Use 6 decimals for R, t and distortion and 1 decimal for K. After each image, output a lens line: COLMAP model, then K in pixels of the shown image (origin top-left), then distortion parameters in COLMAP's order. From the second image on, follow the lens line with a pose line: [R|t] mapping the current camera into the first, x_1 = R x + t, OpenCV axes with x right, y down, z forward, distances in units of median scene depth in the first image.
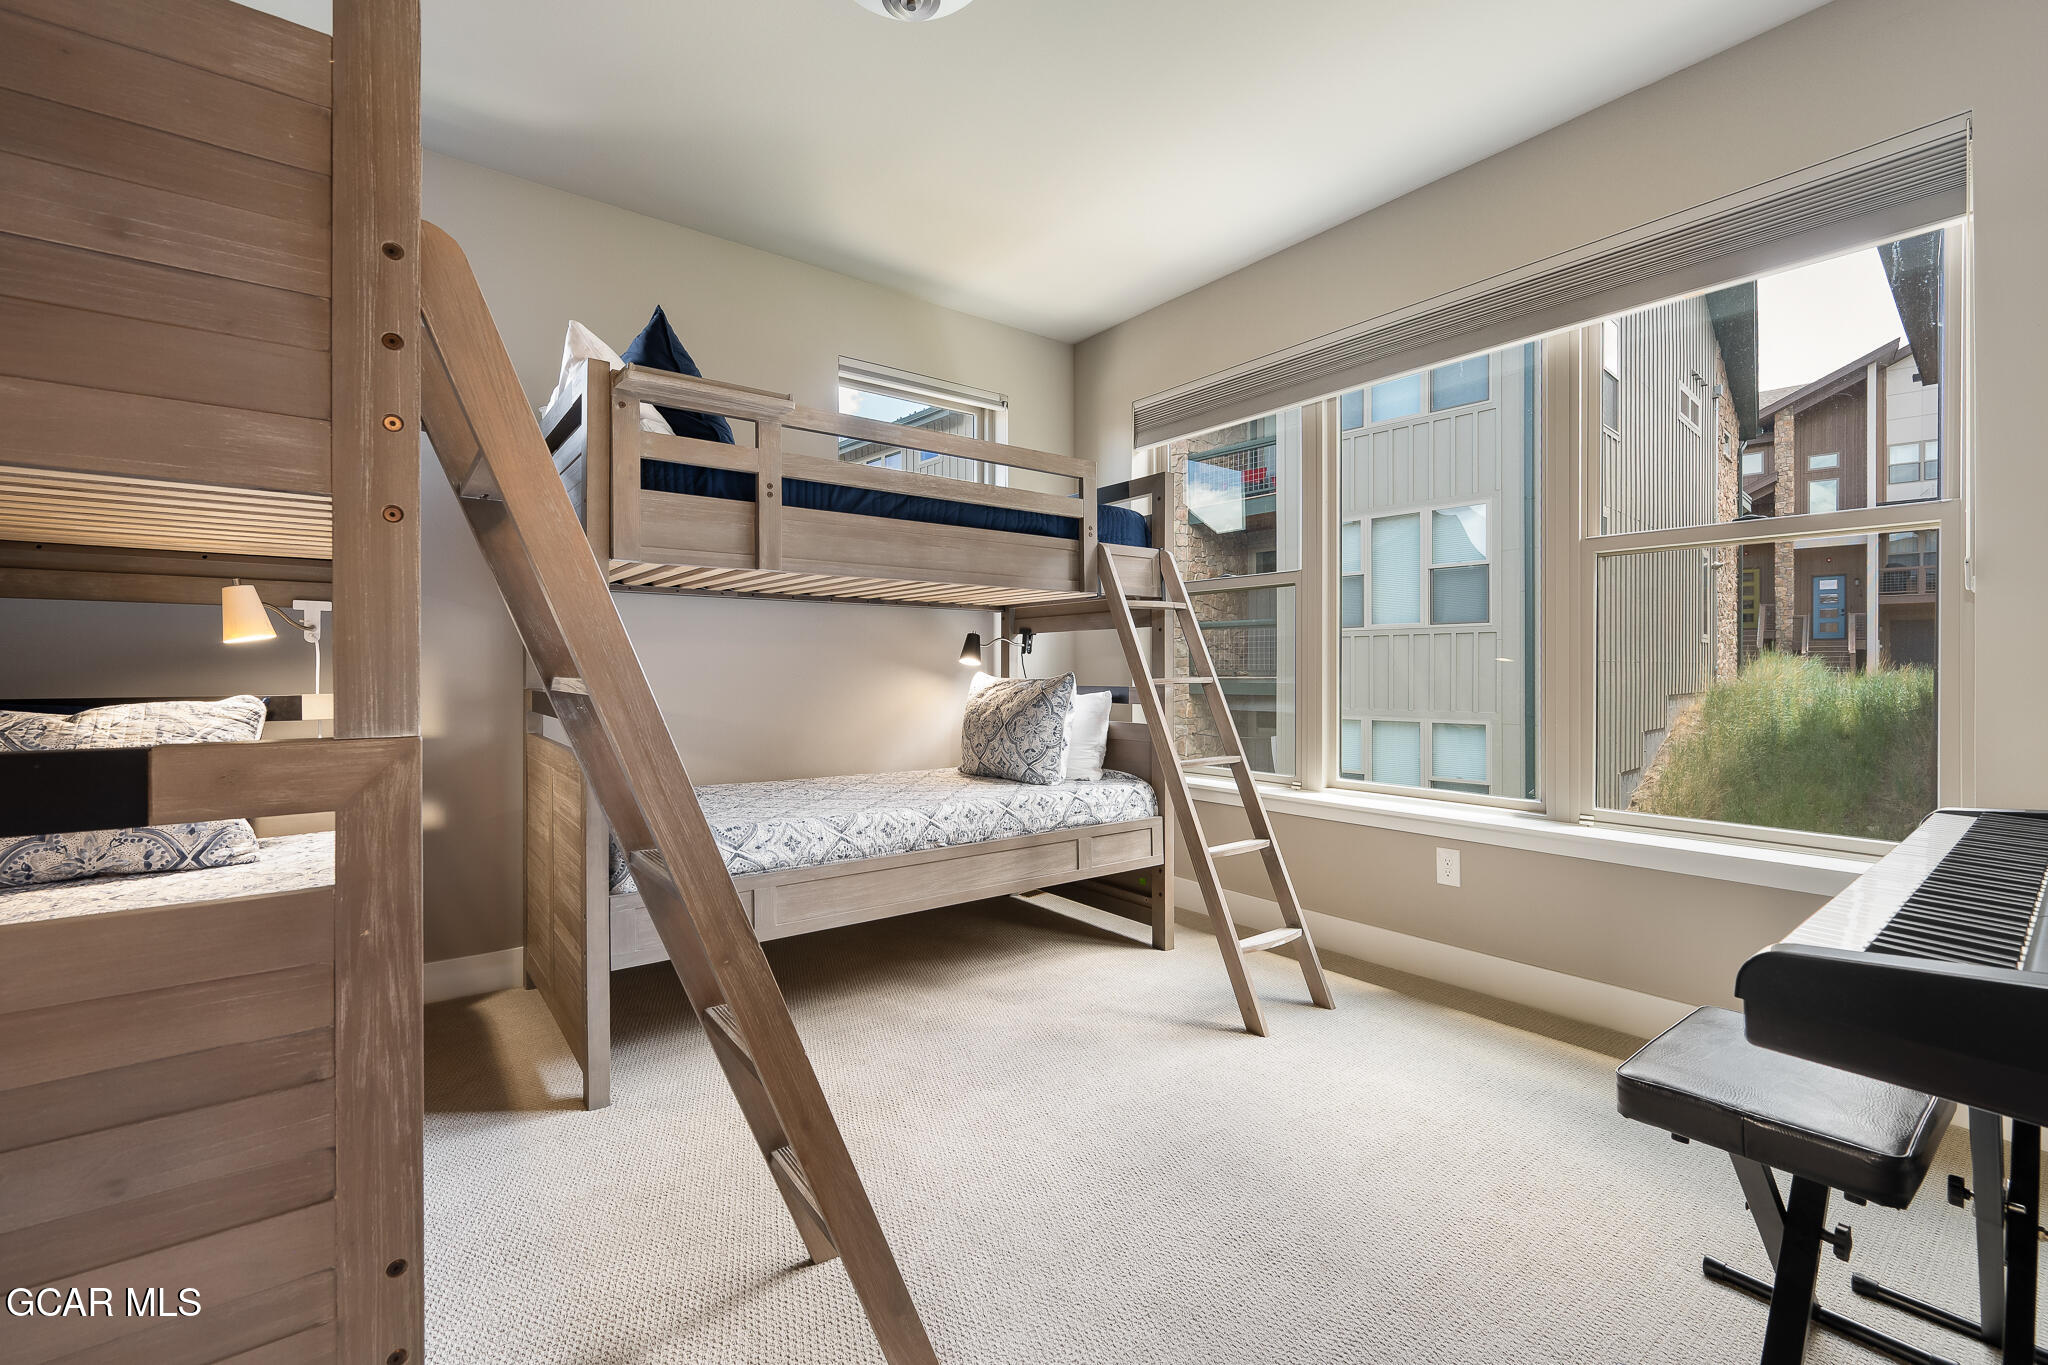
lens RADIAL K [[884.8, 0, 1036.6], [0, 884.8, 670.4], [0, 0, 1]] dist [0.000060, 0.000079]
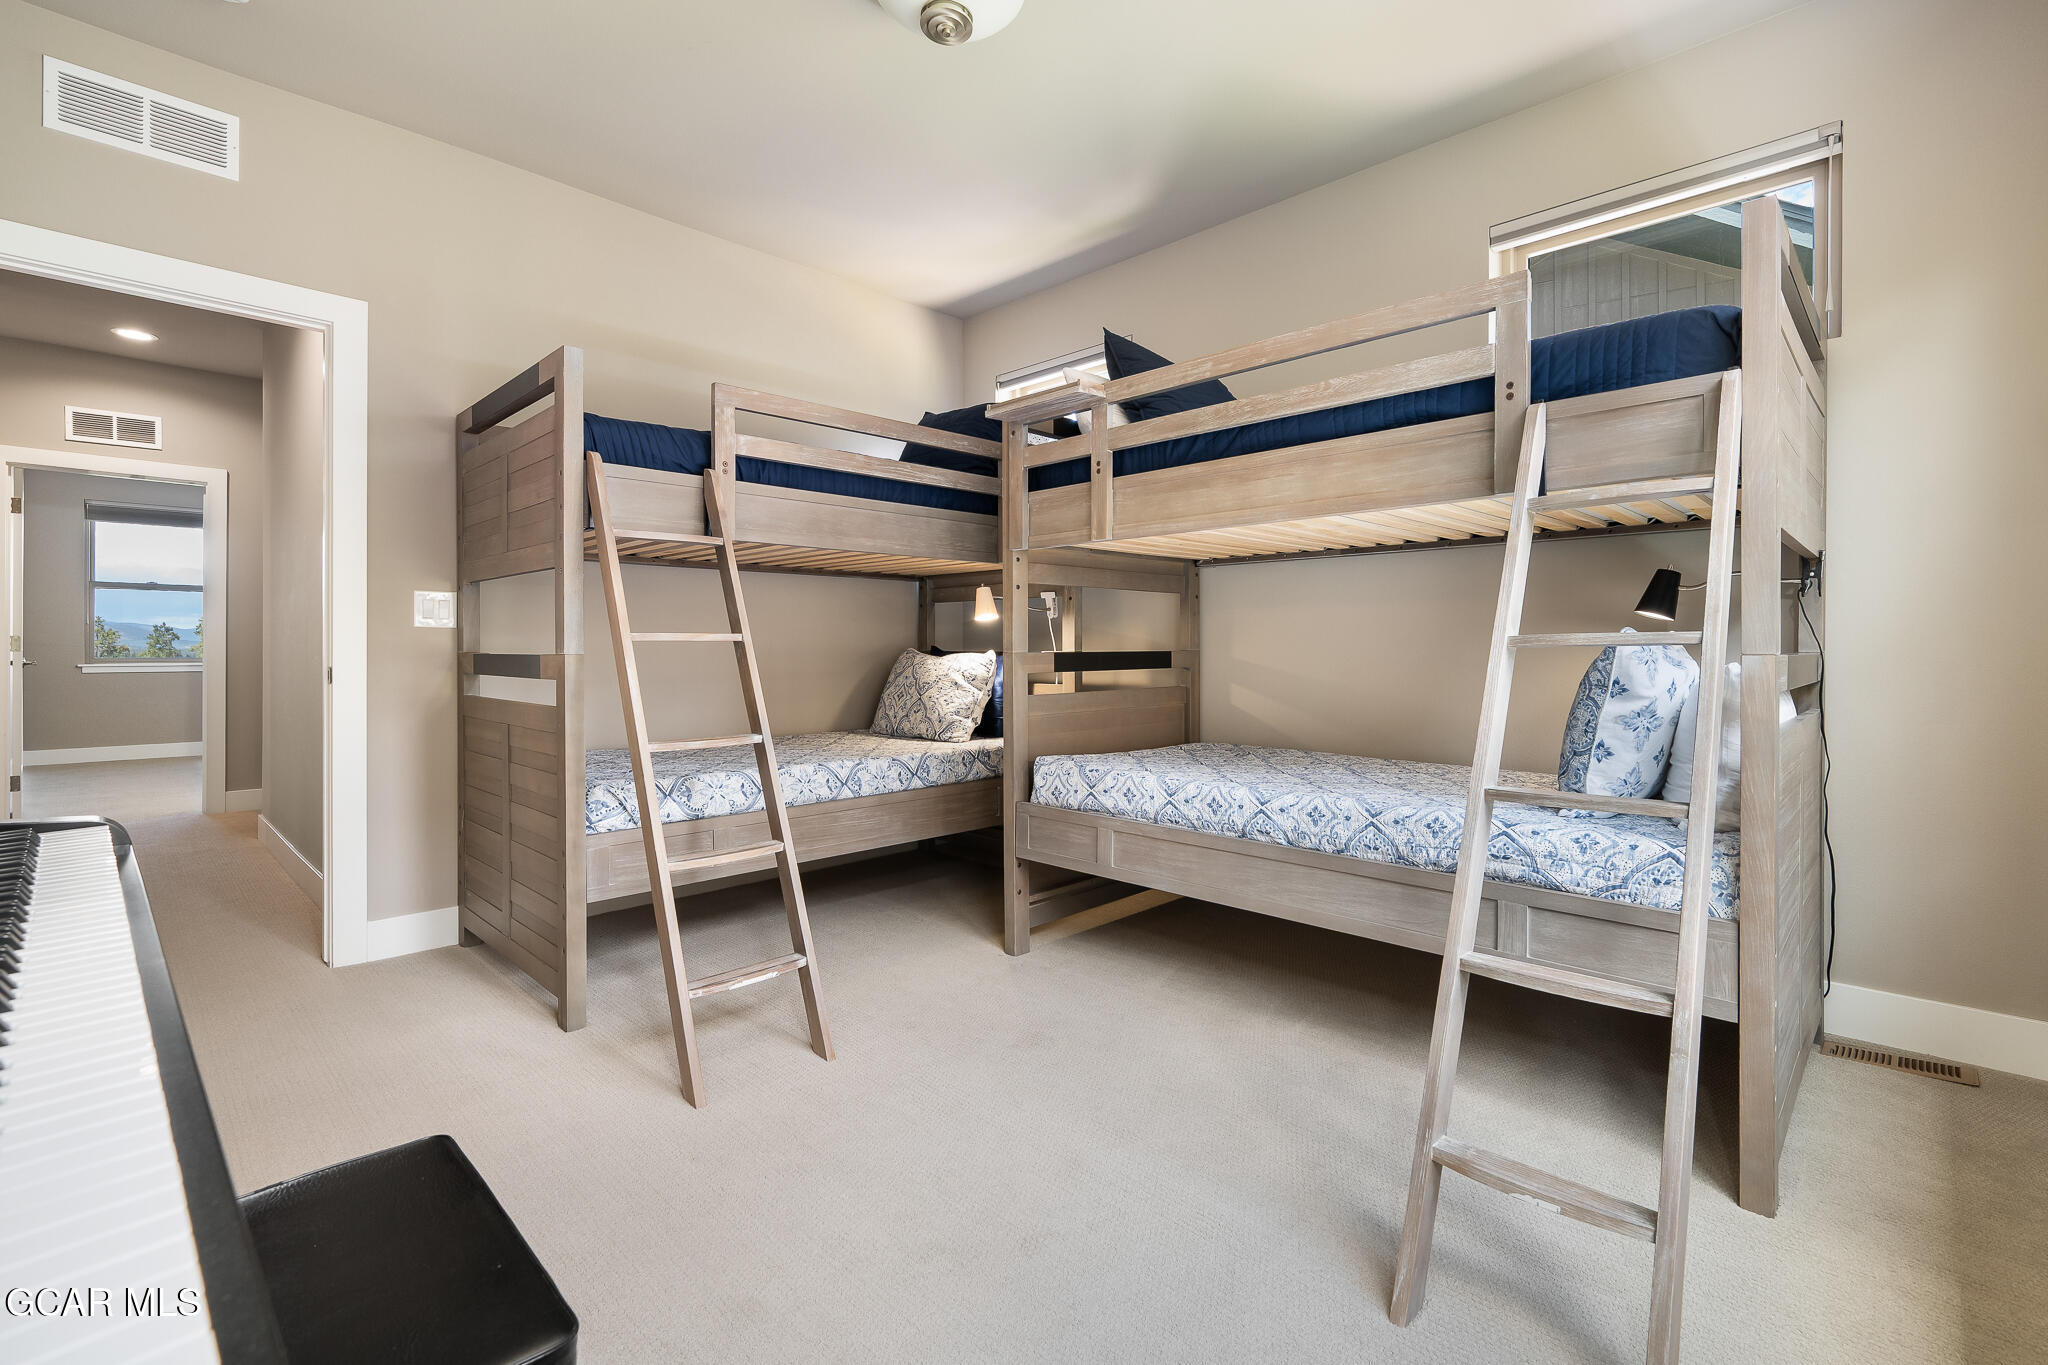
lens RADIAL K [[884.8, 0, 1036.6], [0, 884.8, 670.4], [0, 0, 1]] dist [0.000060, 0.000079]
pose [[0.146570, 0.029168, -0.988770, 0.698665], [0.004065, 0.999539, 0.030089, 0.013146], [0.989192, -0.008430, 0.146384, 0.687069]]
